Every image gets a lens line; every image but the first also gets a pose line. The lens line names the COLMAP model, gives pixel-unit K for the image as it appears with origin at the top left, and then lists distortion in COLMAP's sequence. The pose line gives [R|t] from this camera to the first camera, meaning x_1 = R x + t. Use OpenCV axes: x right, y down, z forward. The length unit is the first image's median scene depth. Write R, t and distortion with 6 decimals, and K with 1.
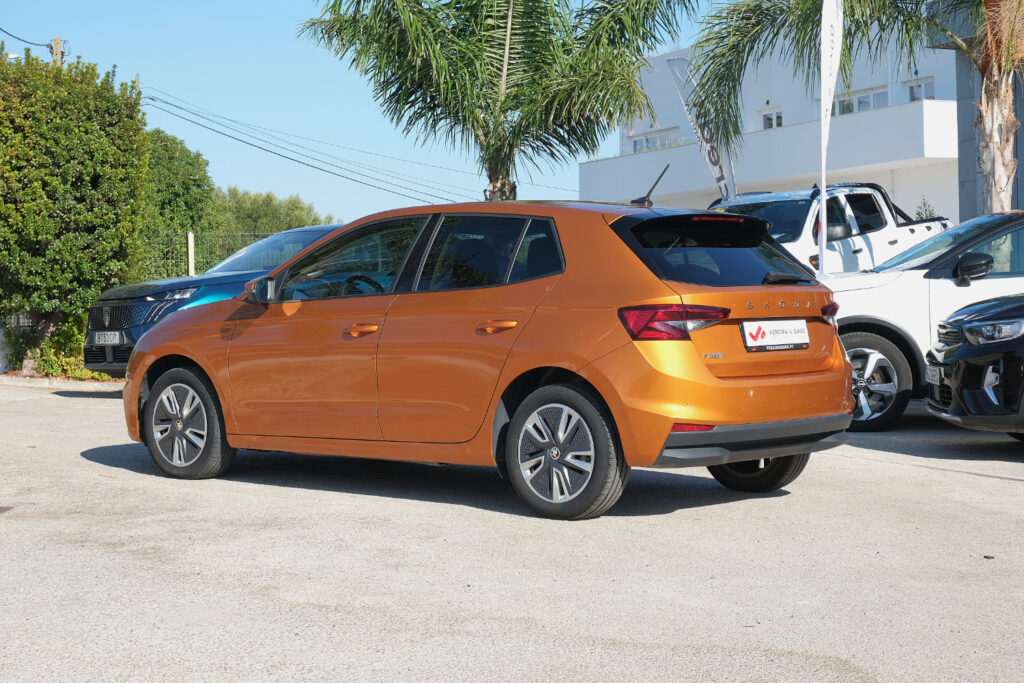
lens RADIAL K [[2014.9, 0, 512.0], [0, 2014.9, 341.5], [0, 0, 1]] dist [-0.107710, 0.283825]
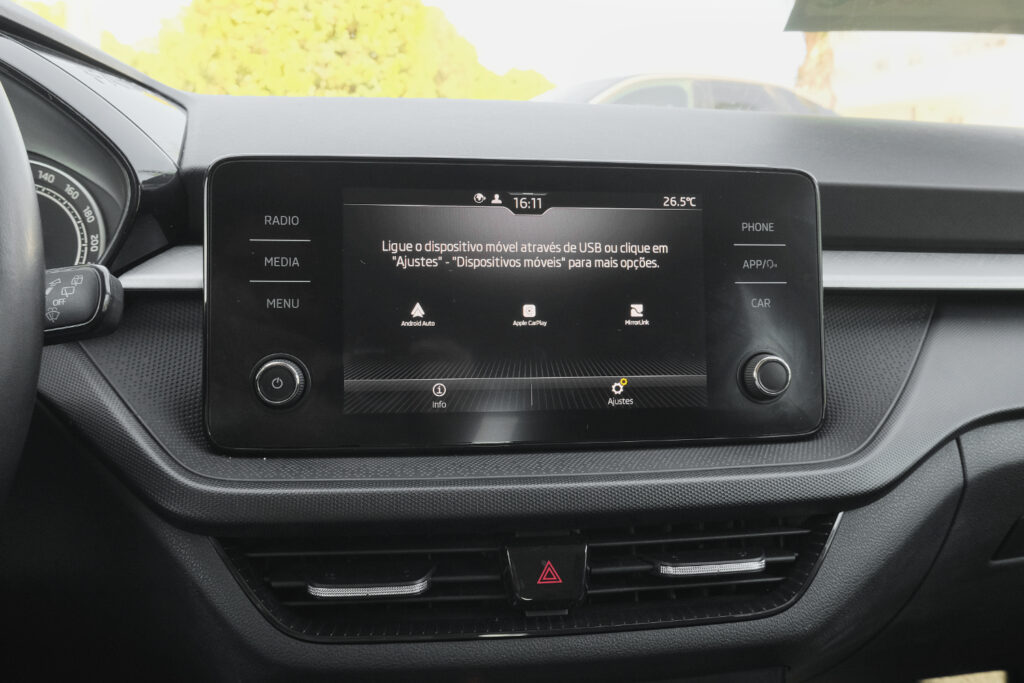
lens RADIAL K [[879.2, 0, 512.0], [0, 879.2, 341.5], [0, 0, 1]] dist [0.004273, -0.000686]
pose [[0.980750, 0.056766, -0.186832, -0.063492], [-0.026415, 0.986585, 0.161099, -0.010568], [0.193471, -0.153063, 0.969093, 0.629914]]
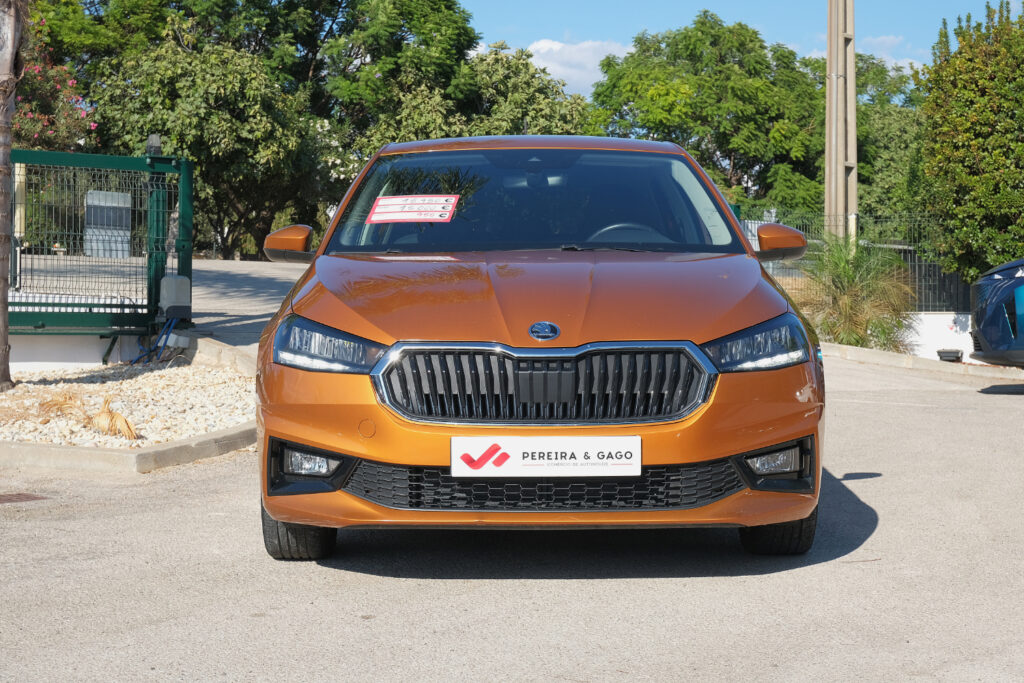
lens RADIAL K [[1832.3, 0, 512.0], [0, 1832.3, 341.5], [0, 0, 1]] dist [-0.106372, 0.344144]
pose [[0.669867, 0.021097, -0.742181, 0.221169], [-0.018469, 0.999760, 0.011750, 0.000683], [0.742251, 0.005837, 0.670097, 0.291734]]
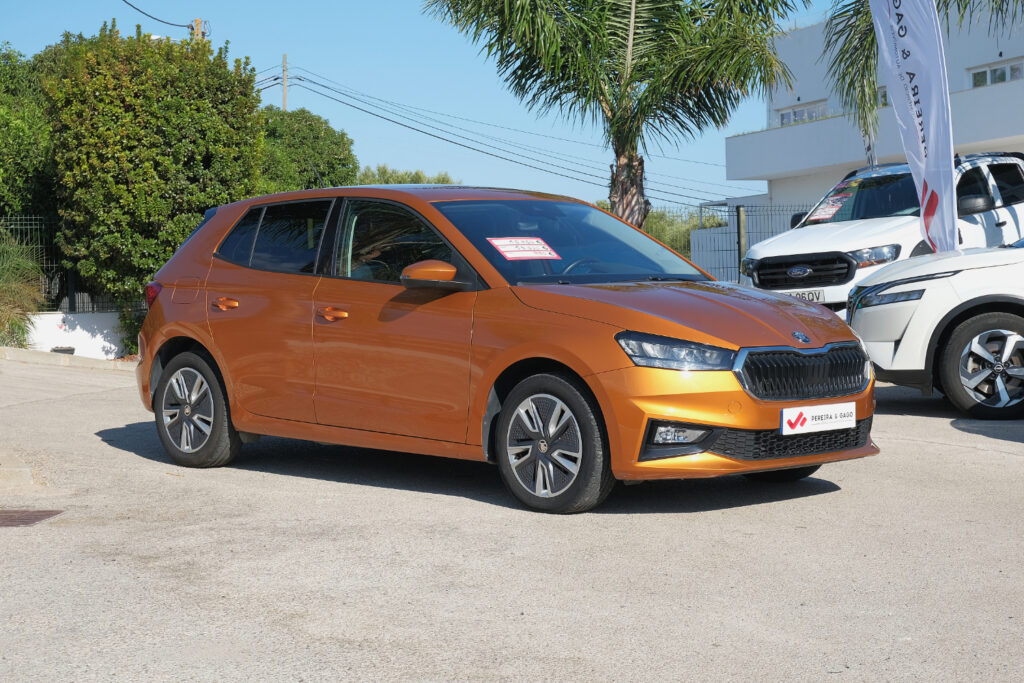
lens RADIAL K [[1994.6, 0, 512.0], [0, 1994.6, 341.5], [0, 0, 1]] dist [-0.027164, -0.324535]
pose [[0.996981, -0.006491, -0.077372, 0.014006], [0.007445, 0.999900, 0.012048, -0.002519], [0.077286, -0.012587, 0.996930, 0.045131]]
